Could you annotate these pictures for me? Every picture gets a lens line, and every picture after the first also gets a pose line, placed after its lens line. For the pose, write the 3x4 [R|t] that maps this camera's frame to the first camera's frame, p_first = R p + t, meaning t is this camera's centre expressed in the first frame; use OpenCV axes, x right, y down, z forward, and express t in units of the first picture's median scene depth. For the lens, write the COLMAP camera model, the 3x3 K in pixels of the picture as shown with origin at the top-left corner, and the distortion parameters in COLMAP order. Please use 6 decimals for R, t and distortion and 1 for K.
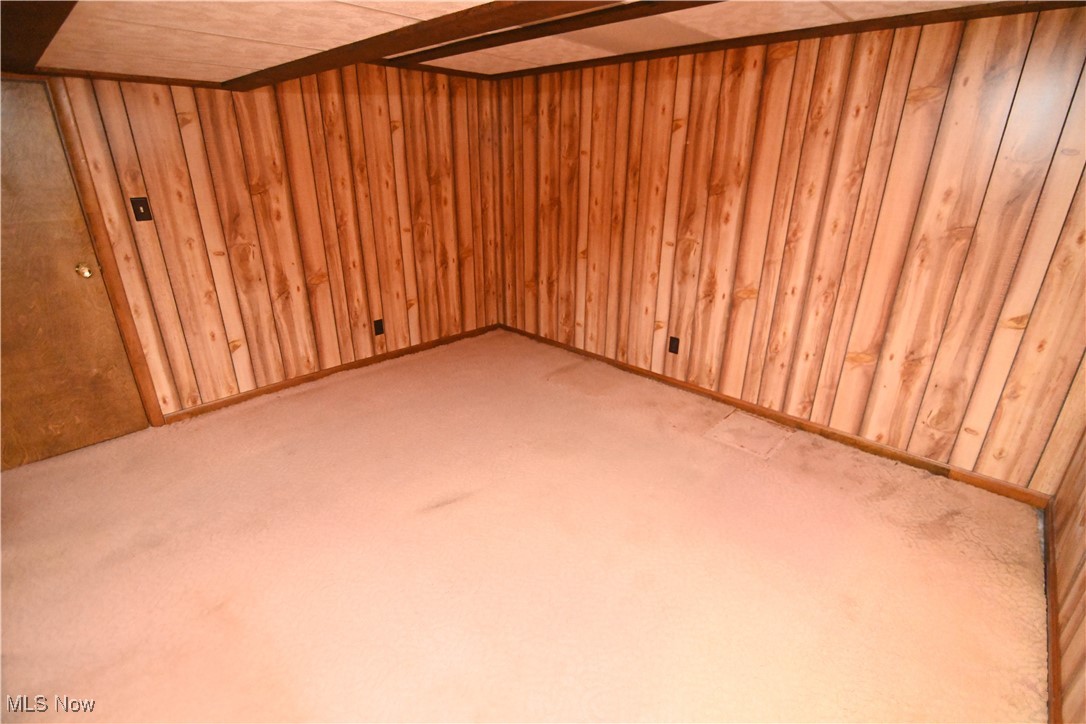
lens RADIAL K [[497.0, 0, 543.0], [0, 497.0, 362.0], [0, 0, 1]] dist [-0.039394, 0.001027]
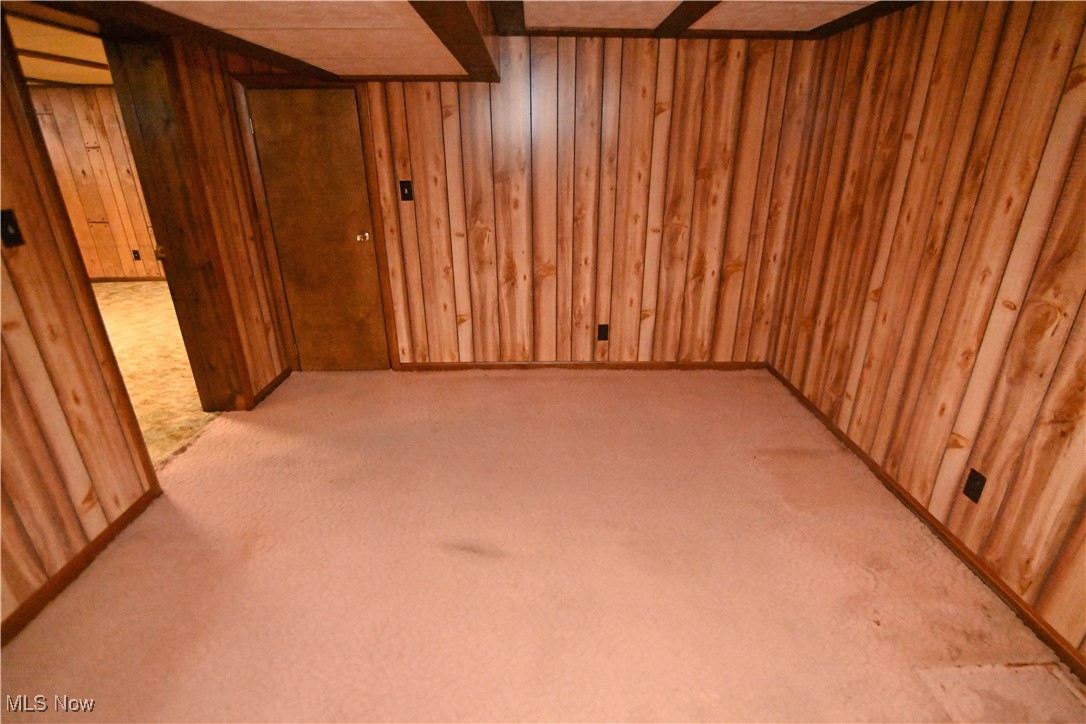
lens RADIAL K [[514.5, 0, 545.7], [0, 514.5, 358.6], [0, 0, 1]] dist [-0.025047, 0.000507]
pose [[0.705565, 0.257588, -0.660171, 0.265587], [-0.255051, 0.961473, 0.102562, -0.107059], [0.661156, 0.096013, 0.744080, 0.258187]]
